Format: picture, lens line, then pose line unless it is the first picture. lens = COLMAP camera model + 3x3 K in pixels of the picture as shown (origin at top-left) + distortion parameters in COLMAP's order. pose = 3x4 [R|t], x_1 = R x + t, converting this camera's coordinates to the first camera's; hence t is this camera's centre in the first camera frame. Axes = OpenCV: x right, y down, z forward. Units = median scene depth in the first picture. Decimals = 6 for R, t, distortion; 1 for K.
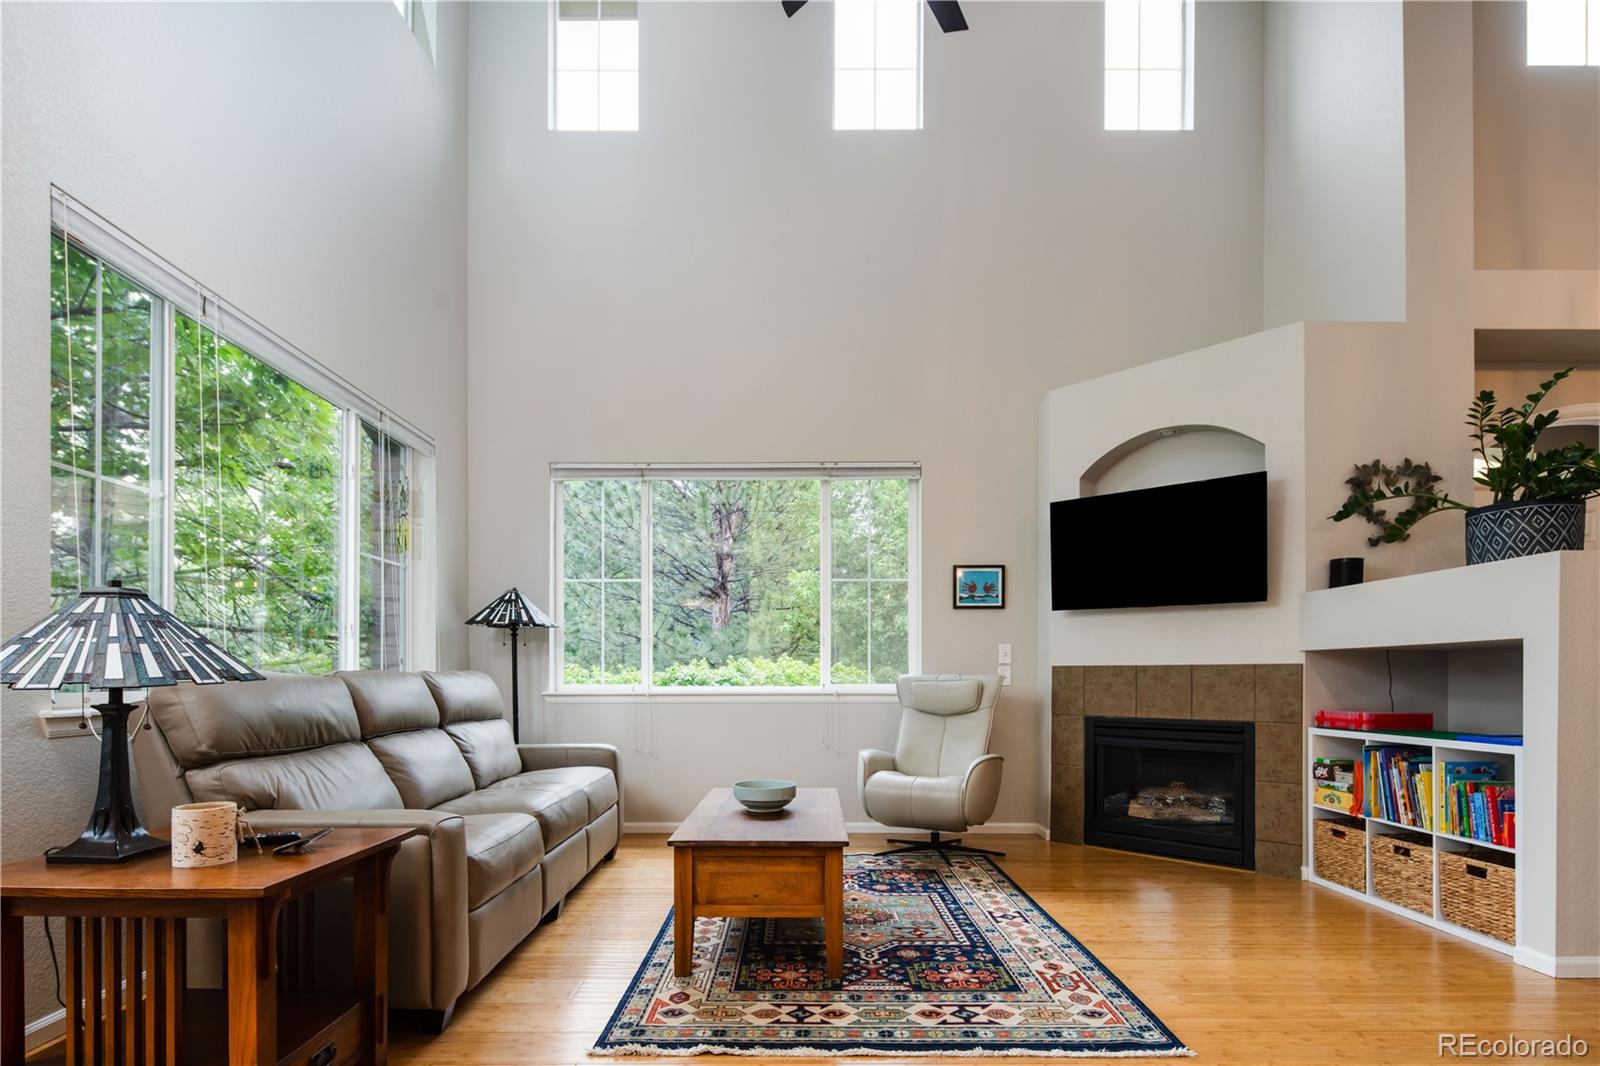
lens RADIAL K [[785.4, 0, 789.4], [0, 785.4, 679.7], [0, 0, 1]] dist [0.001554, -0.000970]
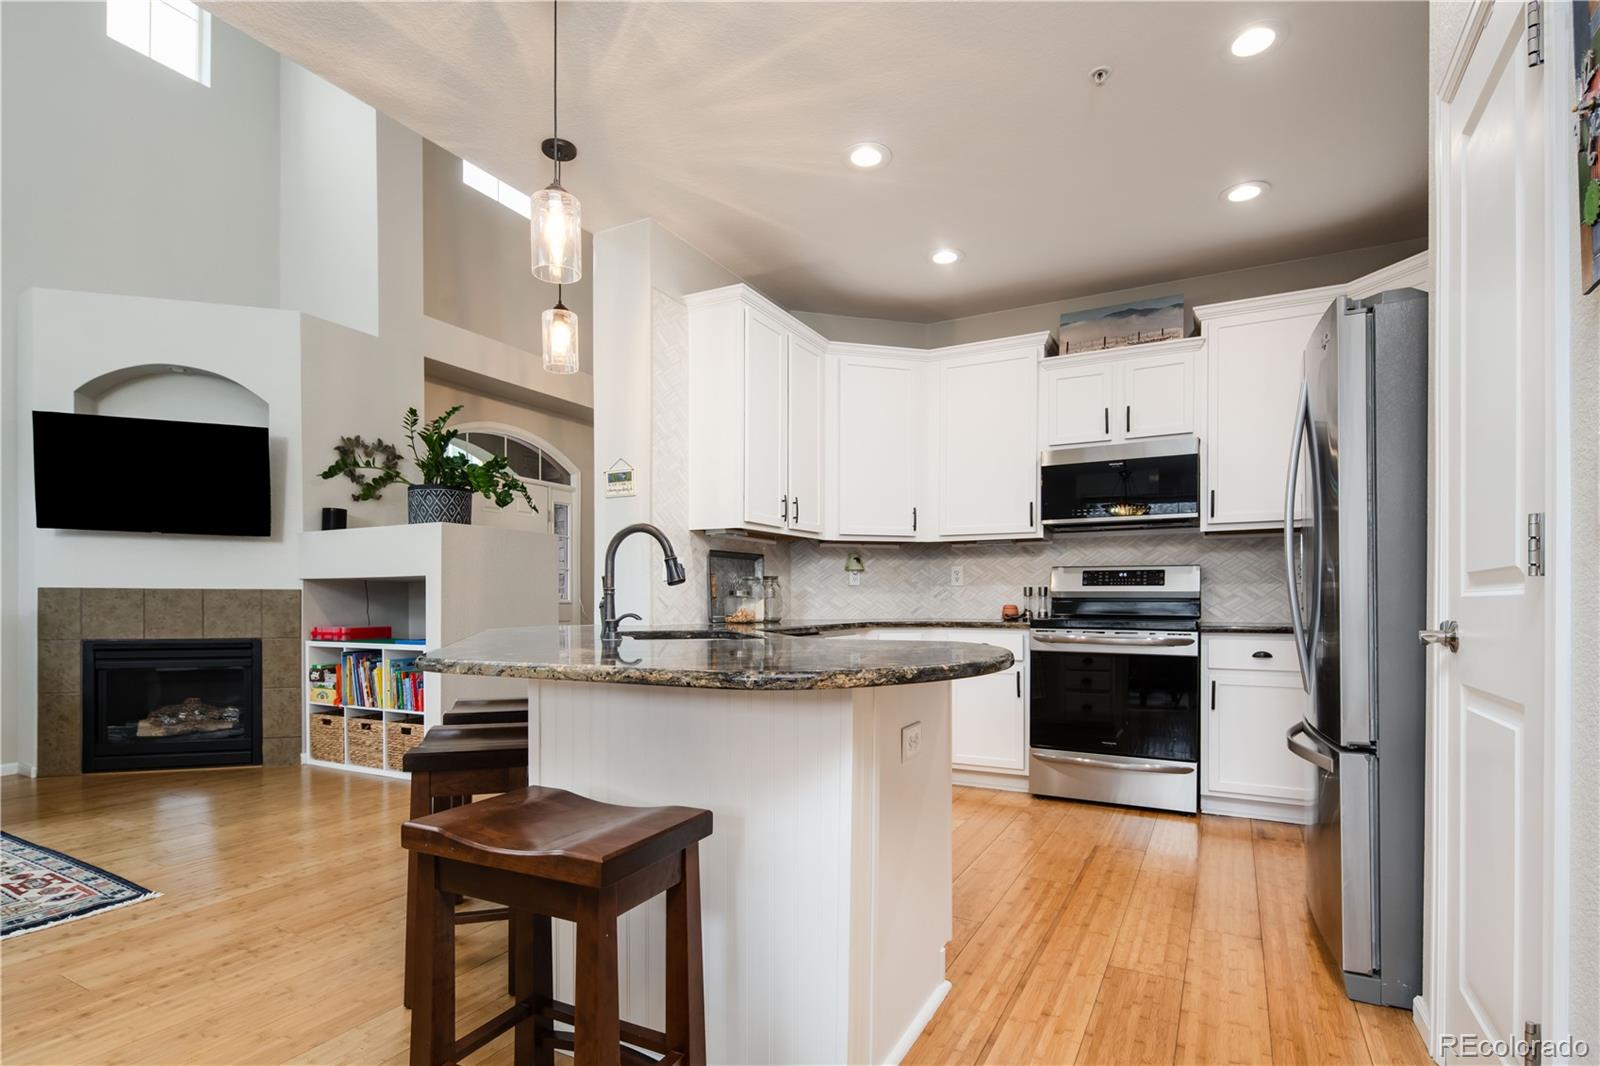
lens RADIAL K [[785.7, 0, 799.7], [0, 785.7, 609.4], [0, 0, 1]] dist [-0.001795, -0.001362]
pose [[0.478417, -0.006824, 0.878106, -0.057105], [0.000413, 0.999971, 0.007547, 0.001935], [-0.878133, -0.003248, 0.478406, -0.284222]]
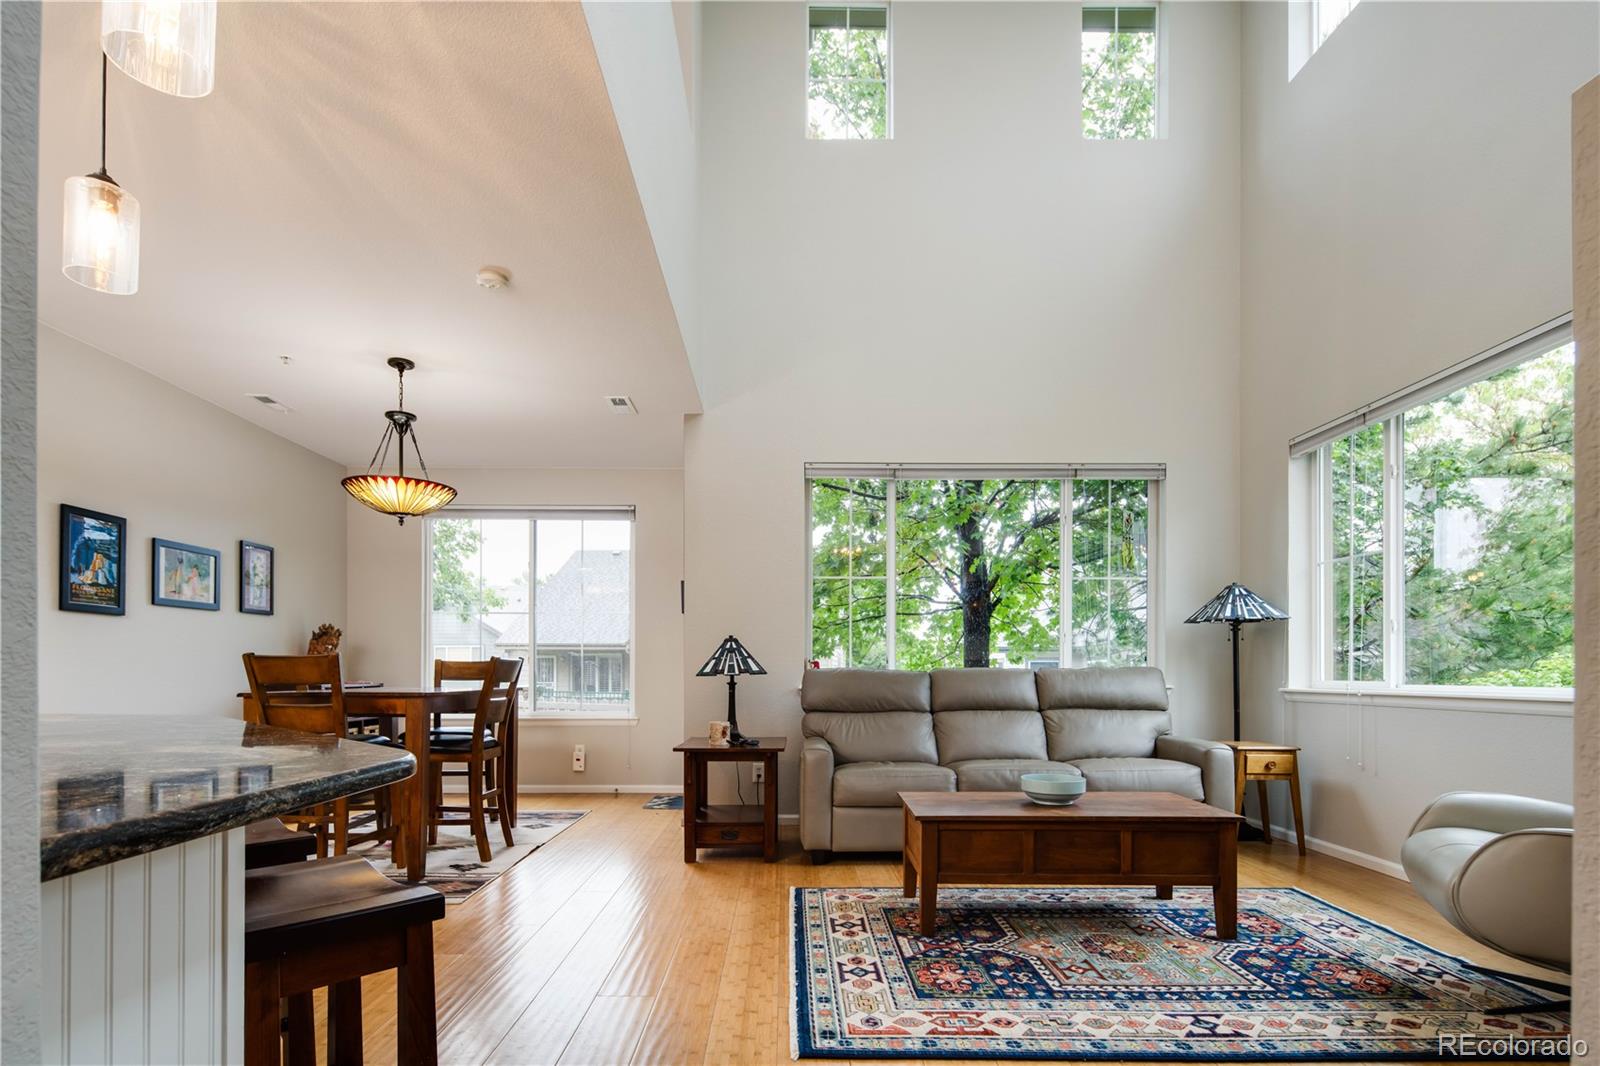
lens RADIAL K [[803.0, 0, 797.8], [0, 803.0, 679.8], [0, 0, 1]] dist [-0.001350, -0.000959]
pose [[0.003077, 0.009469, -0.999950, 0.846298], [-0.003783, 0.999948, 0.009458, -0.001168], [0.999988, 0.003754, 0.003113, 0.555350]]
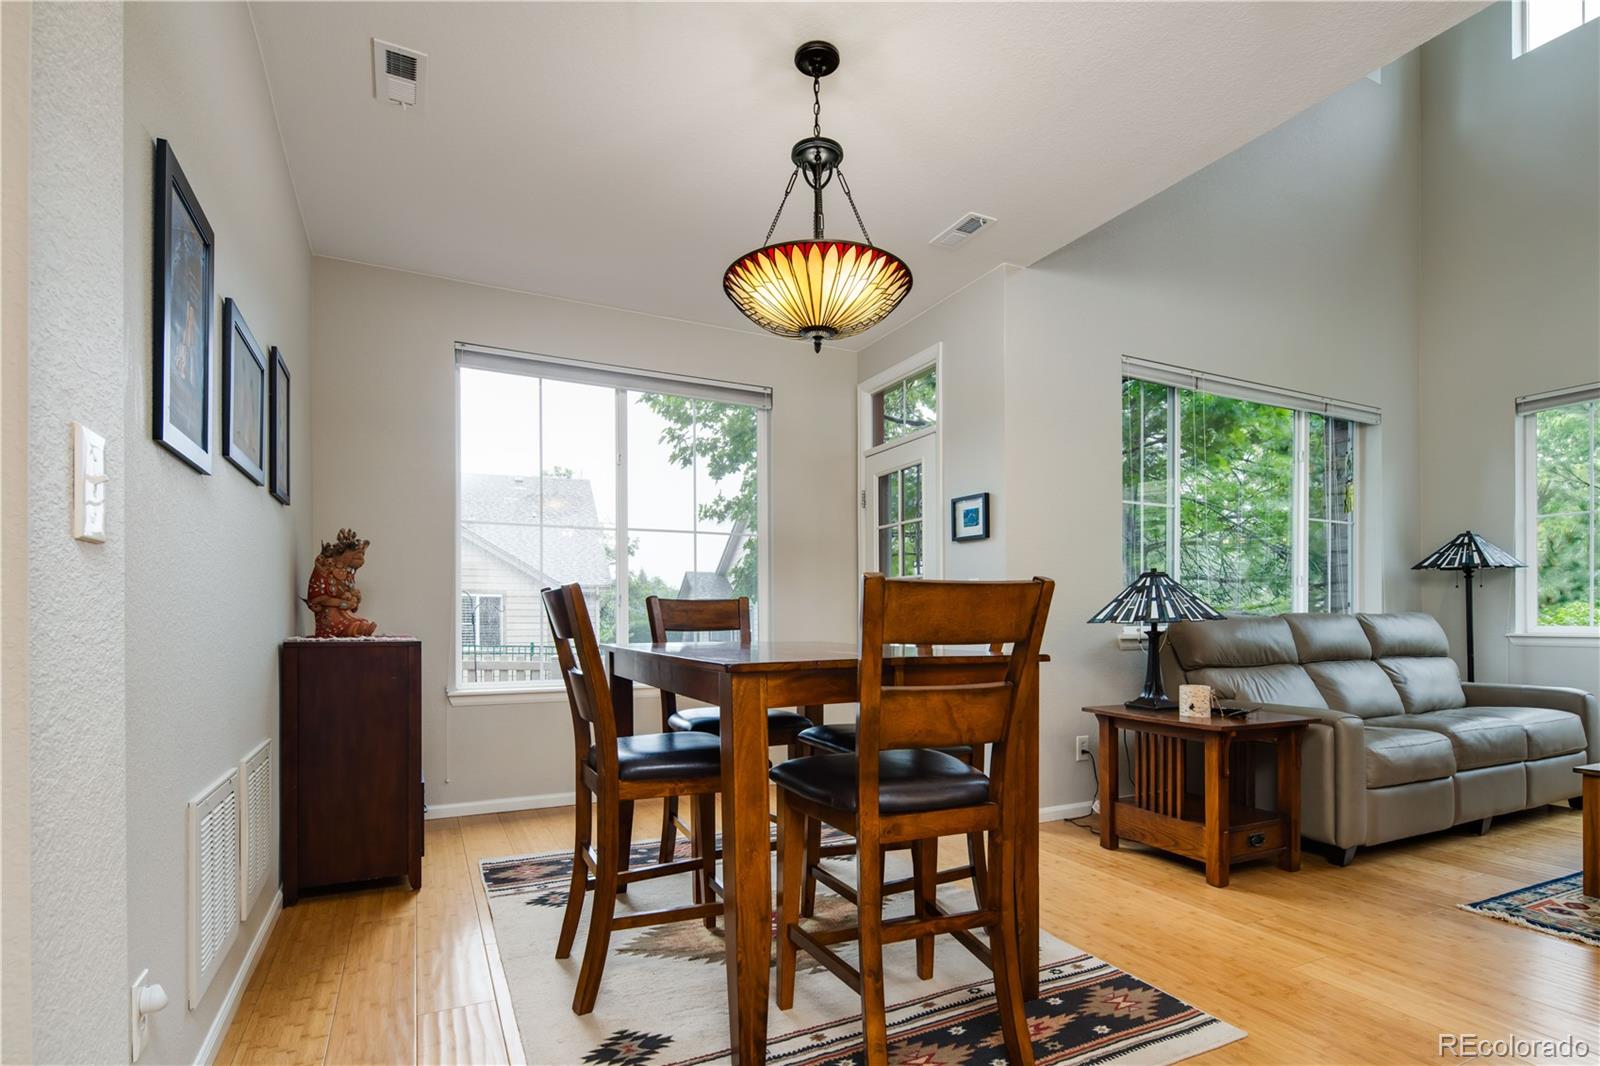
lens RADIAL K [[789.2, 0, 796.7], [0, 789.2, 616.2], [0, 0, 1]] dist [-0.001013, -0.000437]
pose [[0.440679, -0.001347, -0.897664, 0.238225], [-0.004041, 0.999986, -0.003484, 0.001707], [0.897655, 0.005163, 0.440668, -0.307986]]
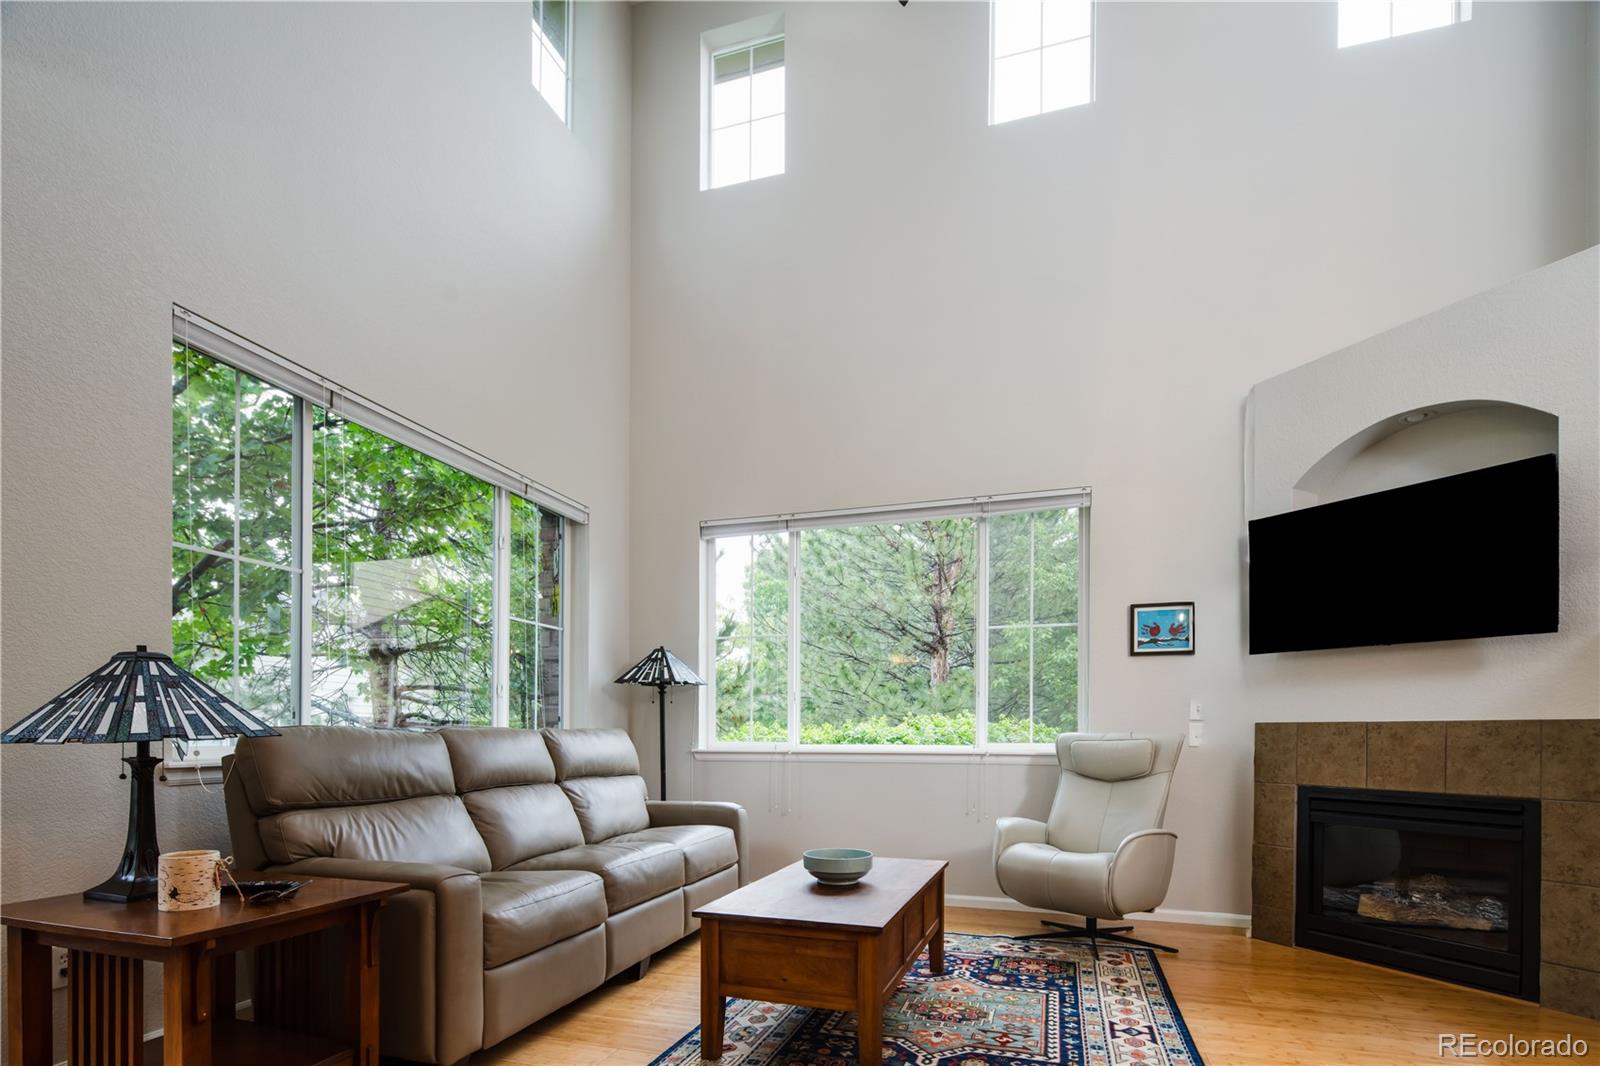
lens RADIAL K [[785.4, 0, 803.0], [0, 785.4, 738.4], [0, 0, 1]] dist [-0.001837, -0.001198]
pose [[0.953247, 0.005000, -0.302152, 0.167269], [-0.004544, 0.999987, 0.002212, -0.001177], [0.302160, -0.000736, 0.953257, 0.105437]]
